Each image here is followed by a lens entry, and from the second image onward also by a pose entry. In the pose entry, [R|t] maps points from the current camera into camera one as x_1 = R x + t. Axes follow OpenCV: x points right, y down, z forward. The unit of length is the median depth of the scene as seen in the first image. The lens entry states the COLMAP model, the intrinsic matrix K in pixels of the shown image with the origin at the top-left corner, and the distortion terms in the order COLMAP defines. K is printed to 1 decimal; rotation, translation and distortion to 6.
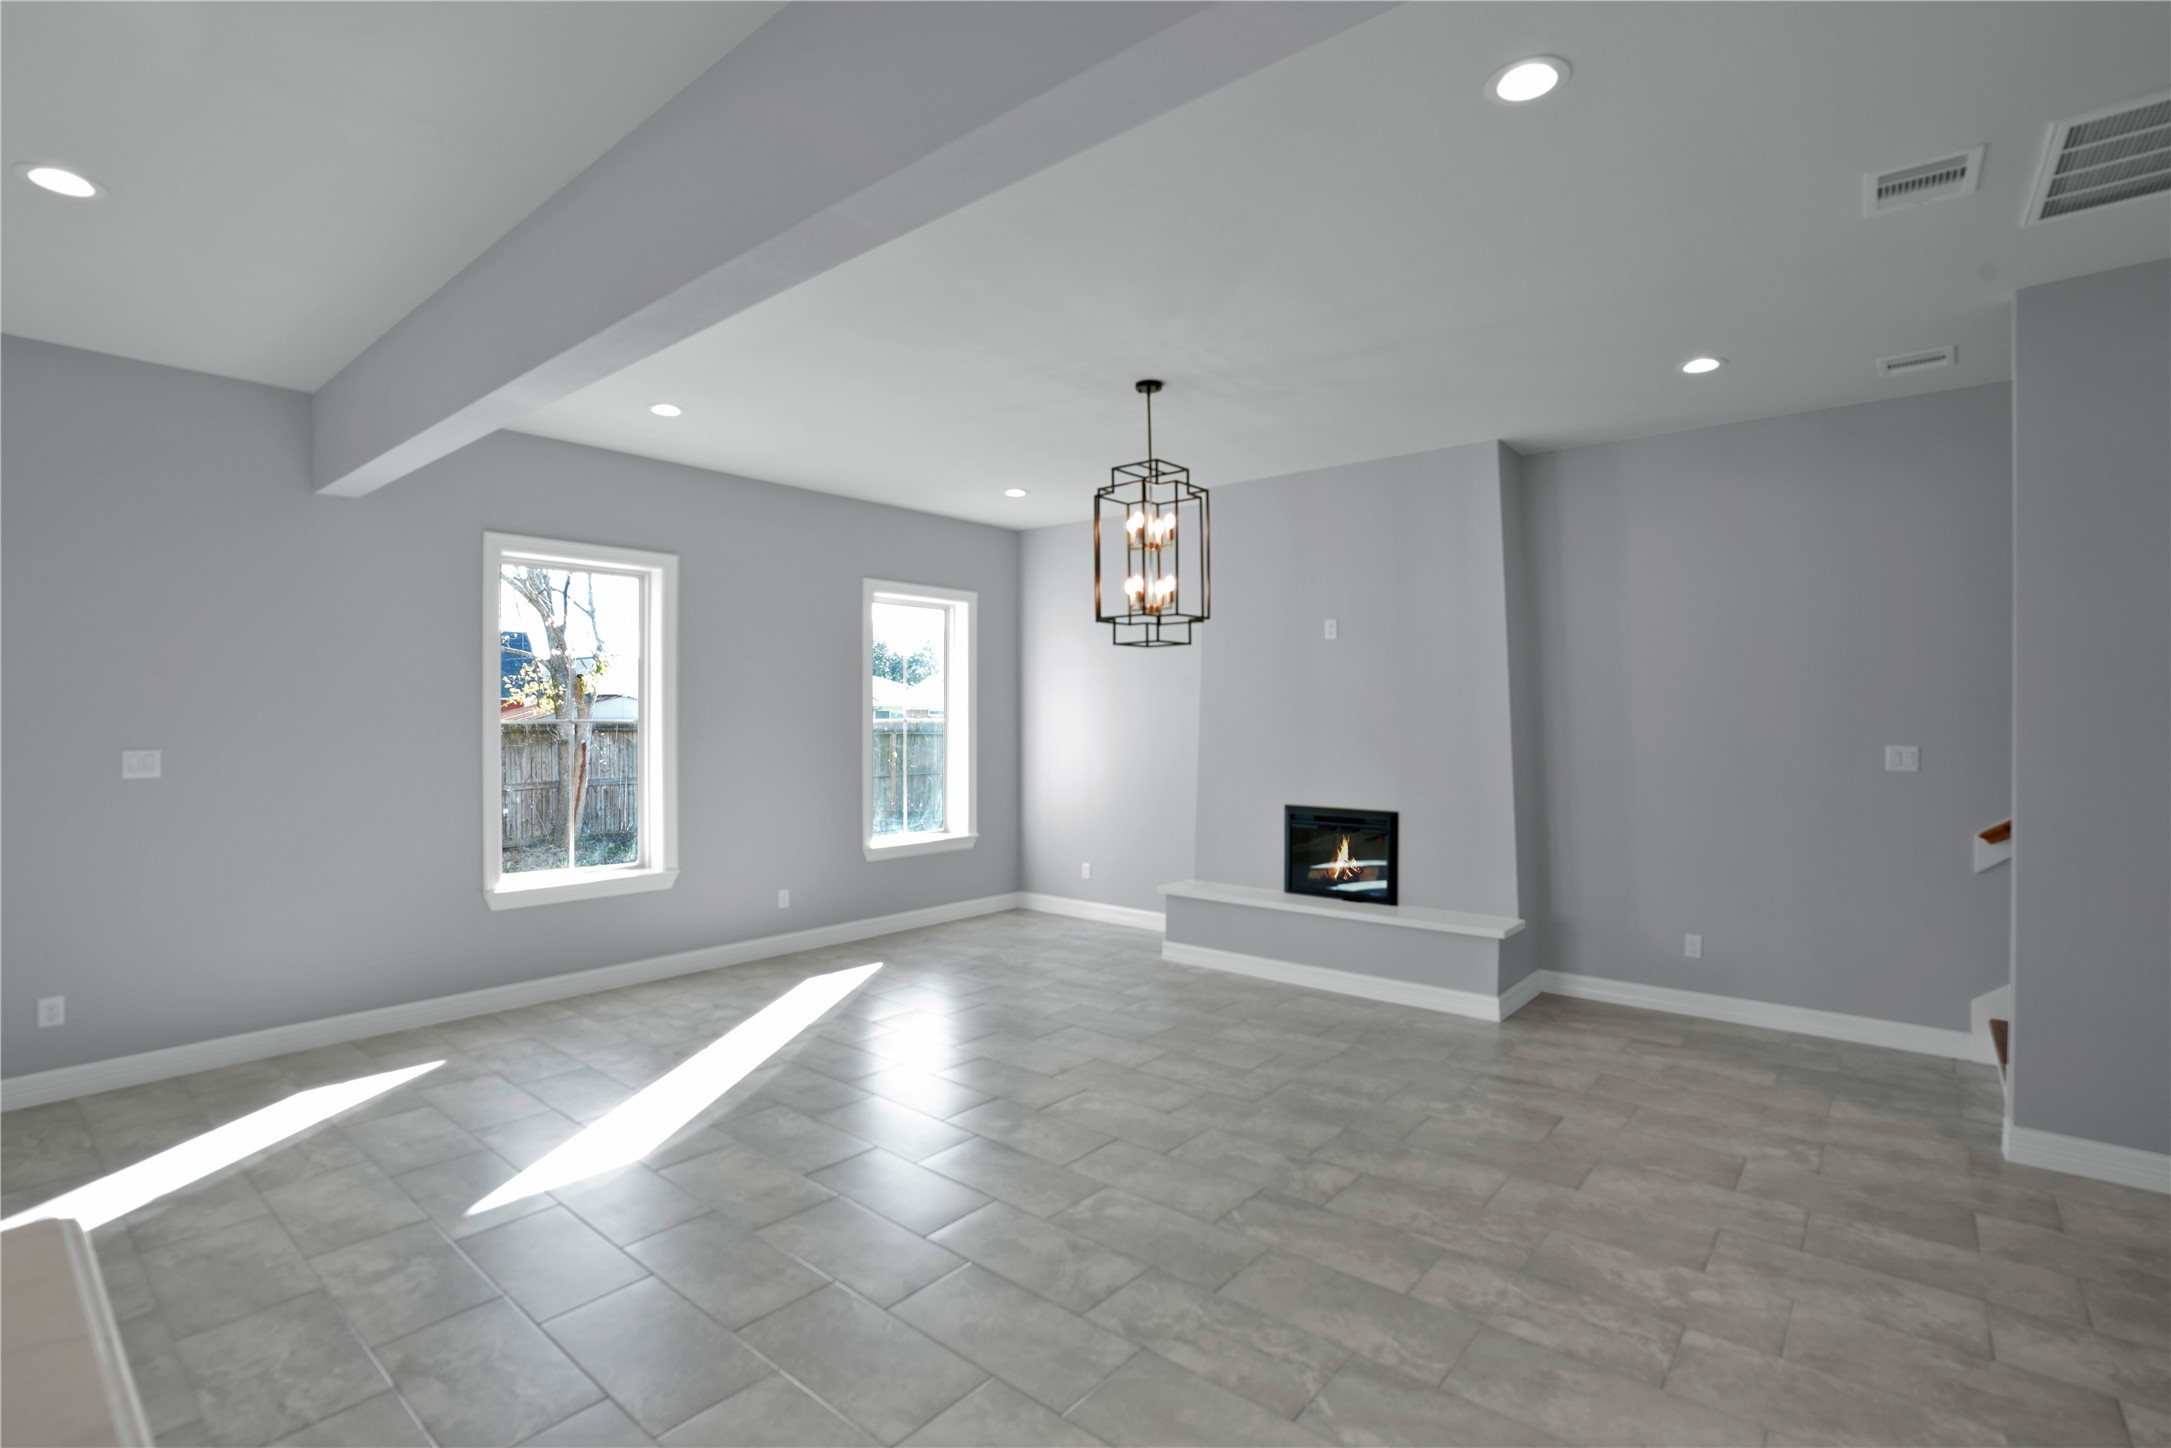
lens RADIAL K [[1009.2, 0, 1078.9], [0, 1009.2, 719.2], [0, 0, 1]] dist [-0.060313, 0.022161]
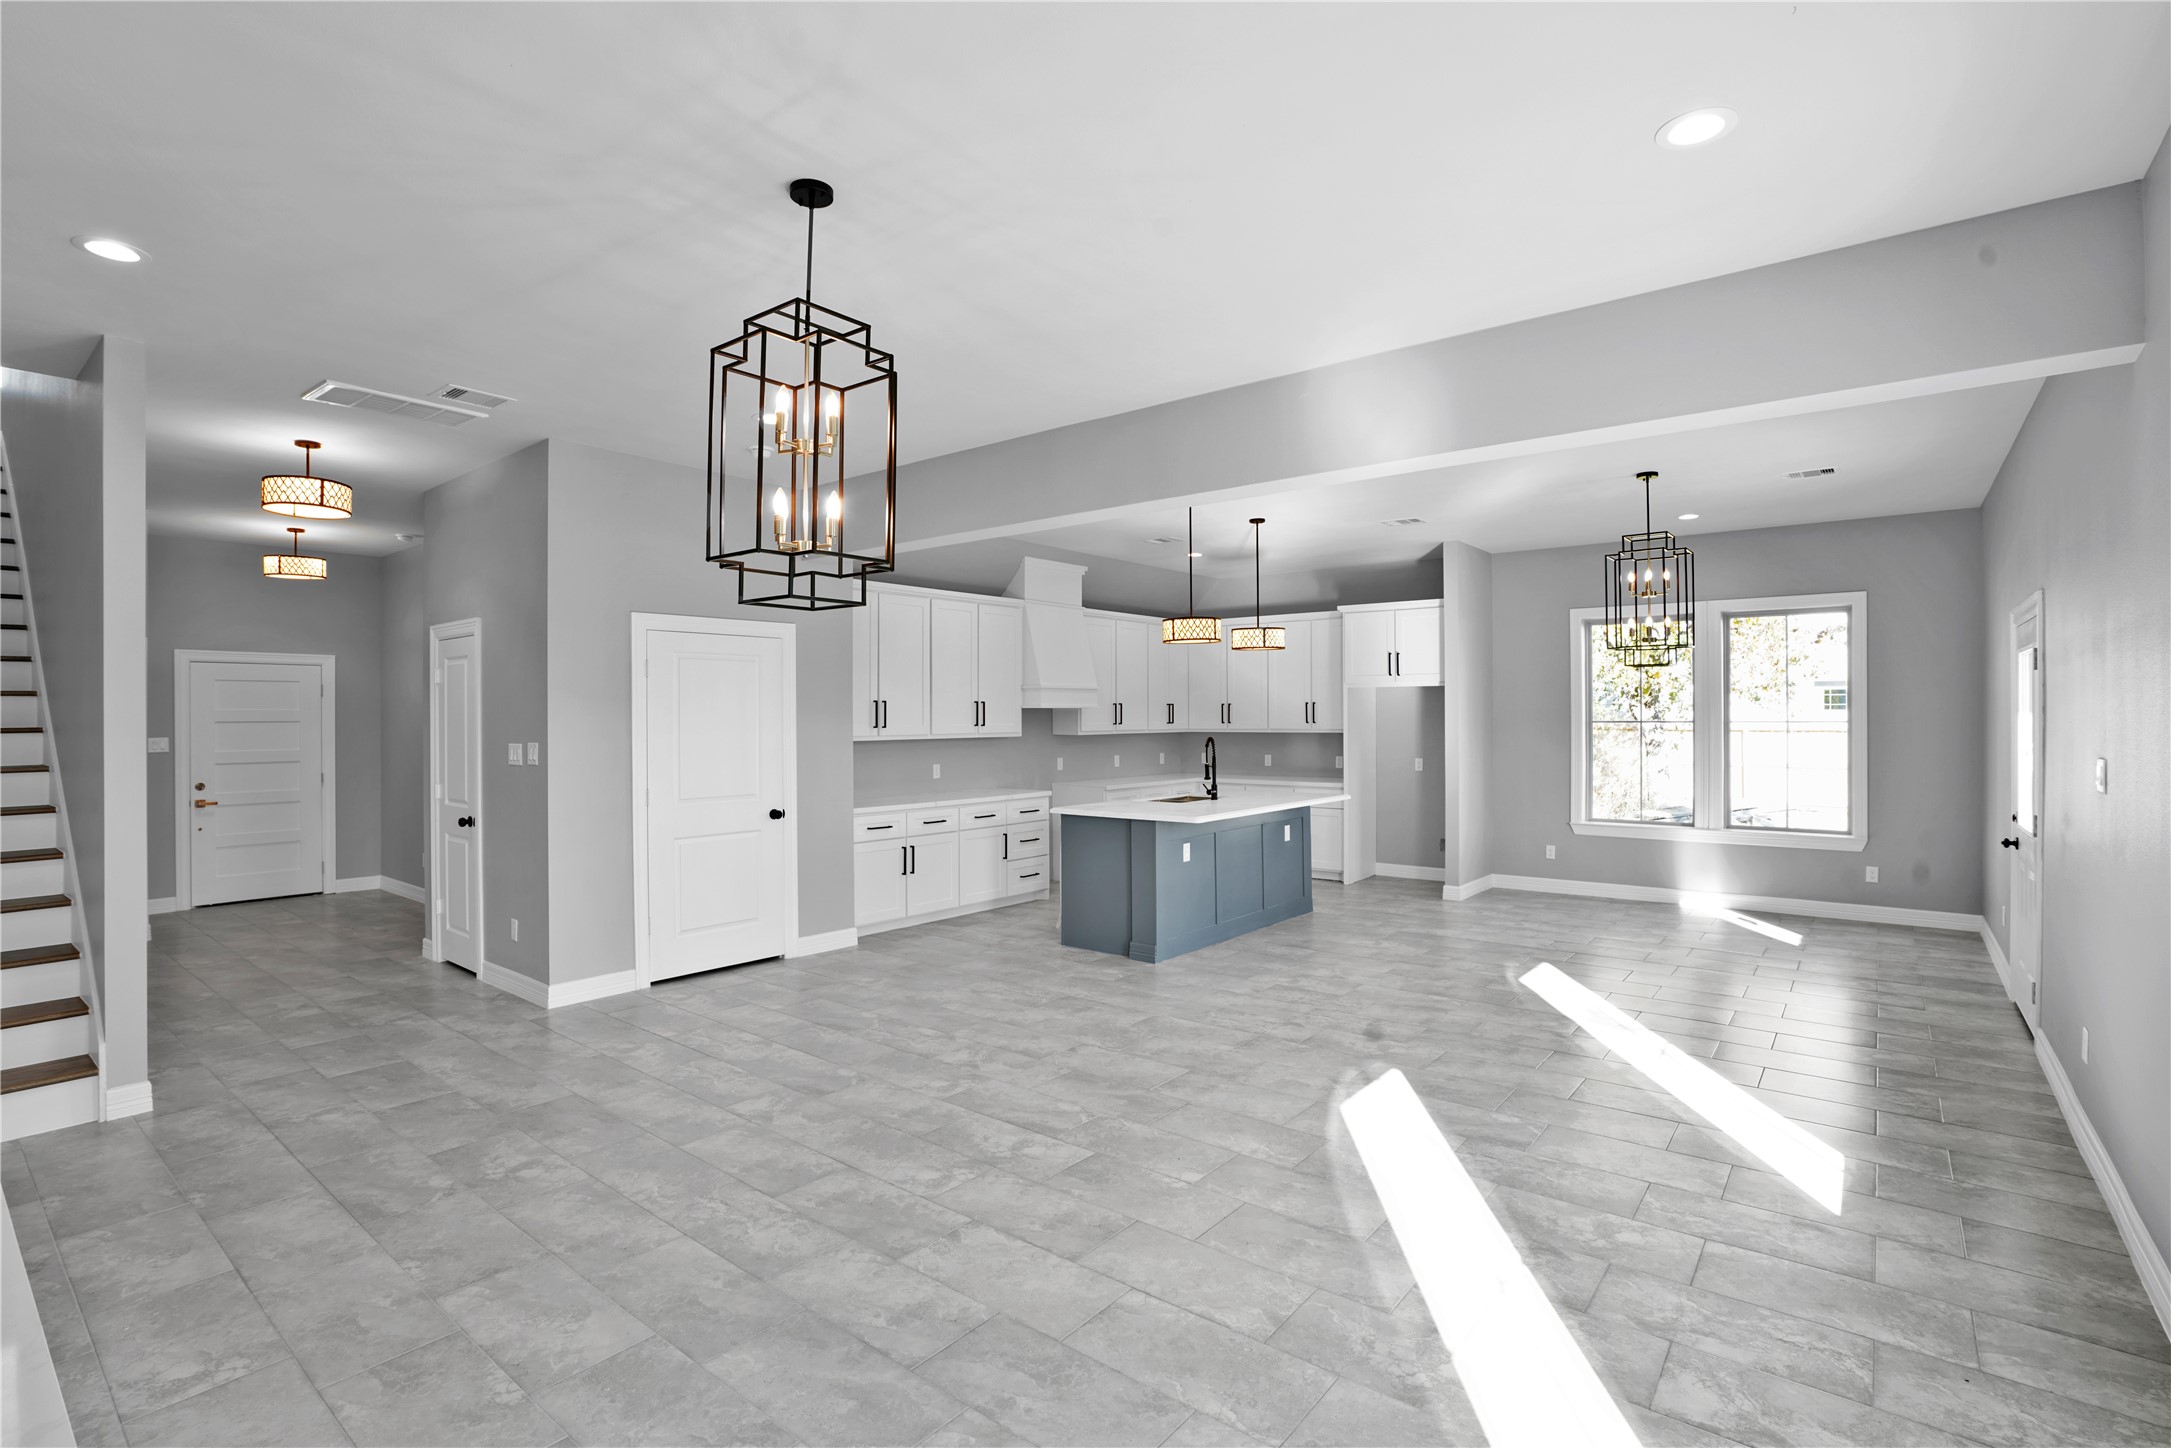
lens RADIAL K [[1009.2, 0, 1078.9], [0, 1009.2, 719.2], [0, 0, 1]] dist [-0.060313, 0.022161]
pose [[-0.999792, 0.001572, -0.020312, -0.112660], [0.001413, 0.999968, 0.007862, -0.014760], [0.020324, 0.007831, -0.999763, 2.121666]]
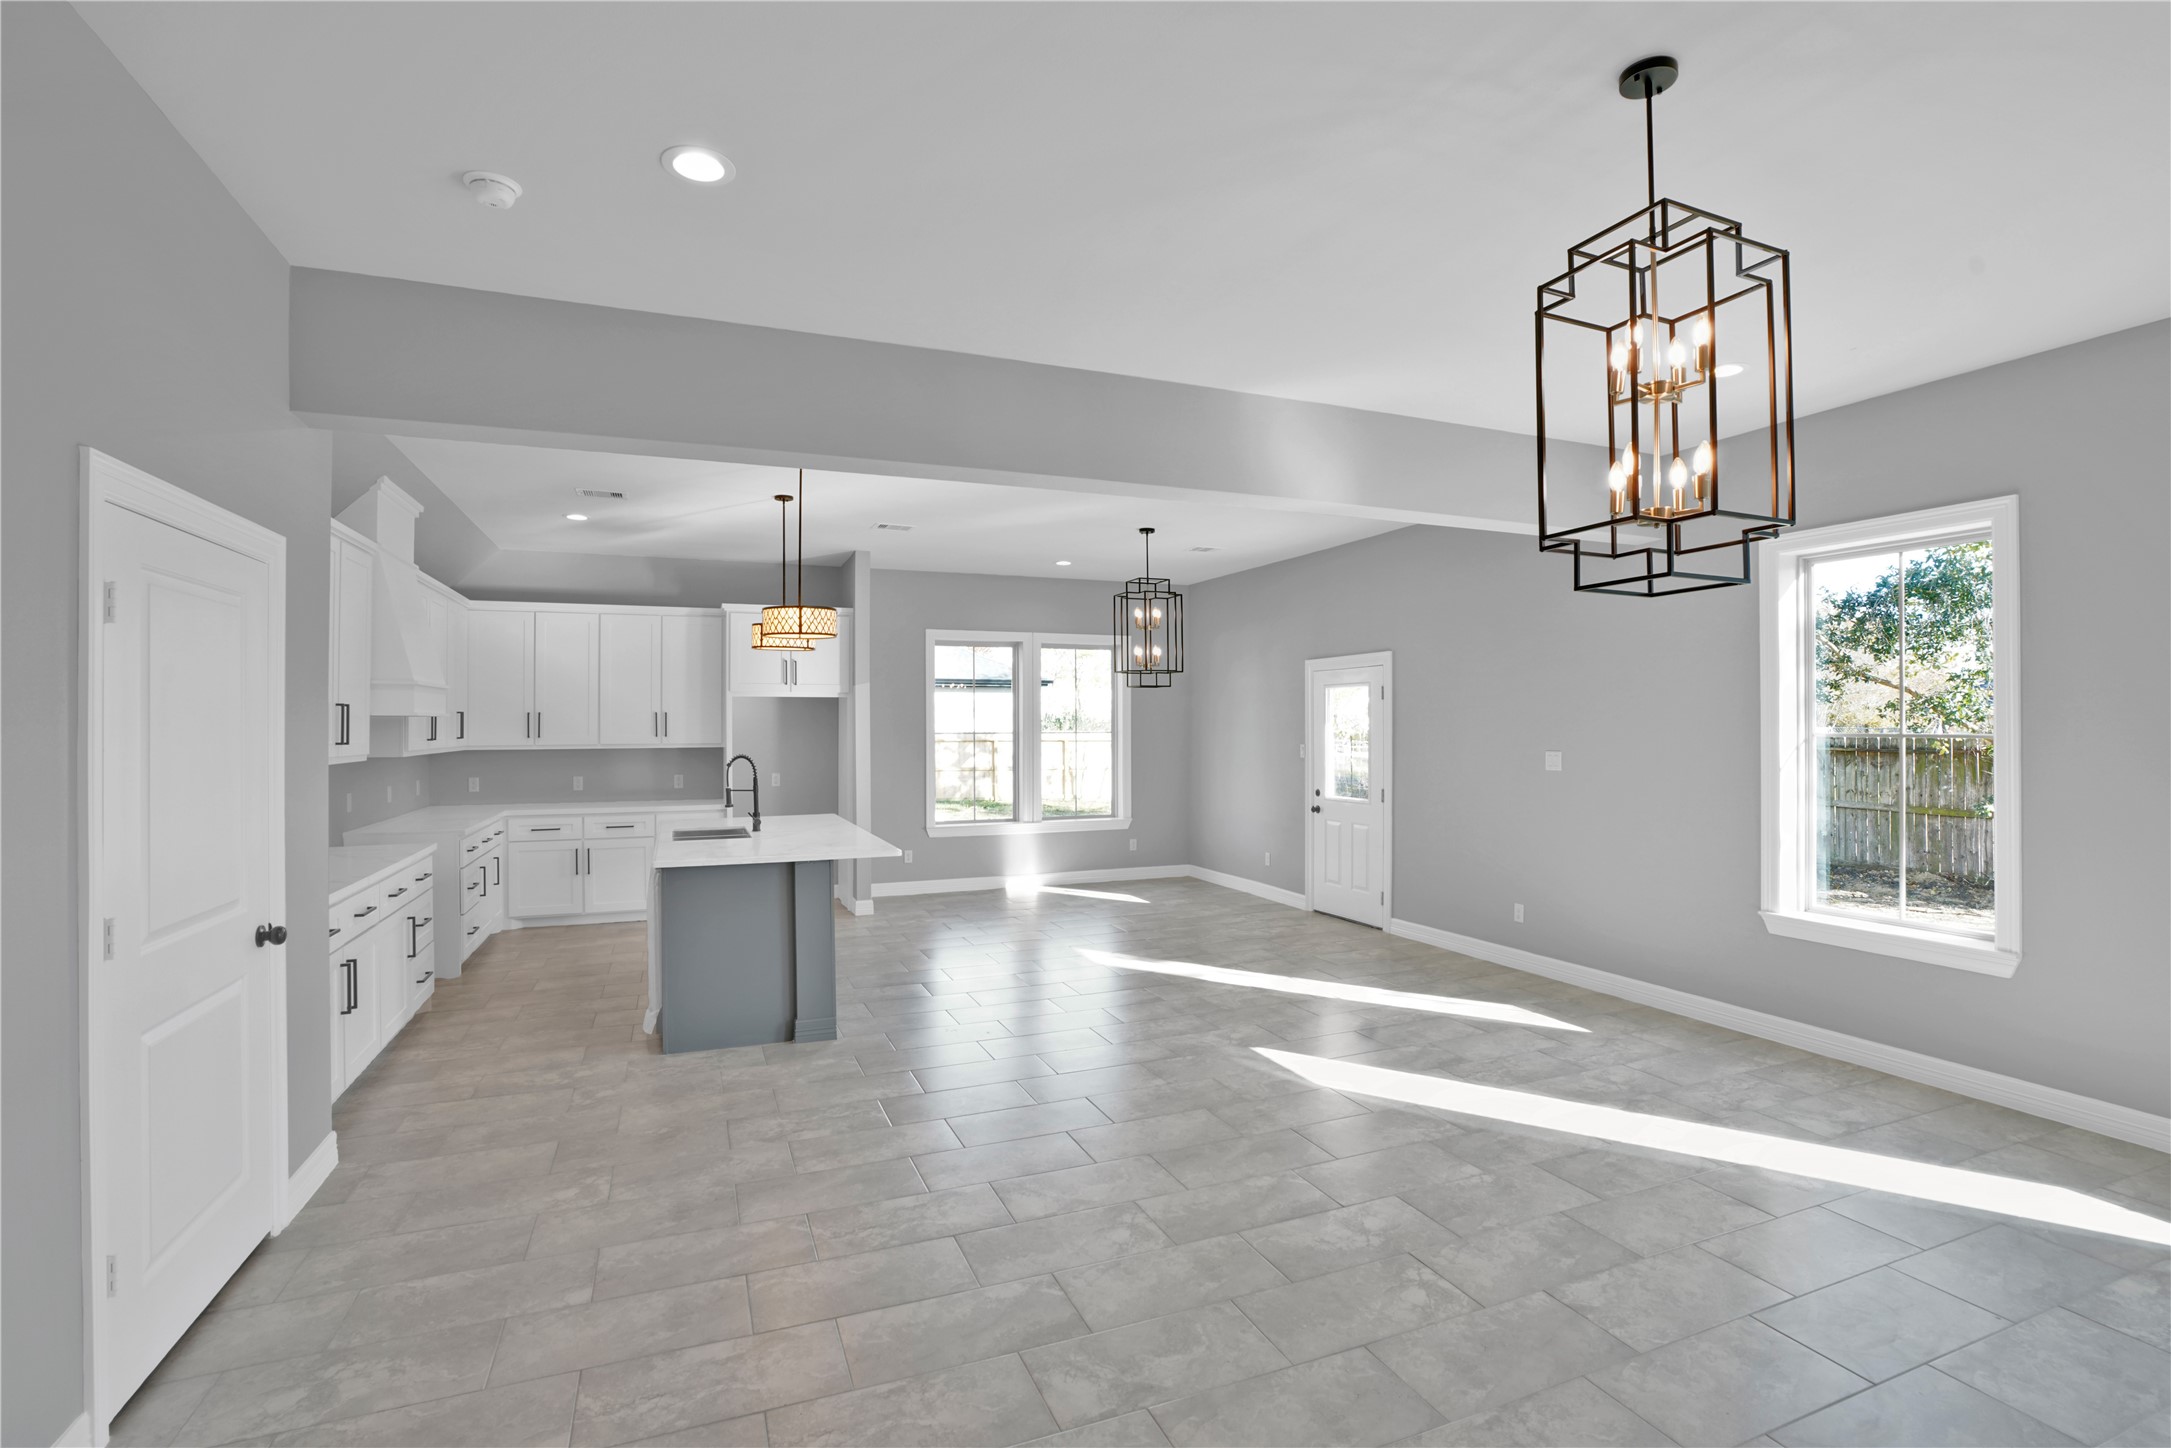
lens RADIAL K [[1009.2, 0, 1078.9], [0, 1009.2, 719.2], [0, 0, 1]] dist [-0.060313, 0.022161]
pose [[-0.470618, -0.006954, -0.882310, 0.828799], [-0.001598, 0.999974, -0.007029, -0.006756], [0.882336, -0.001899, -0.470617, 1.275636]]
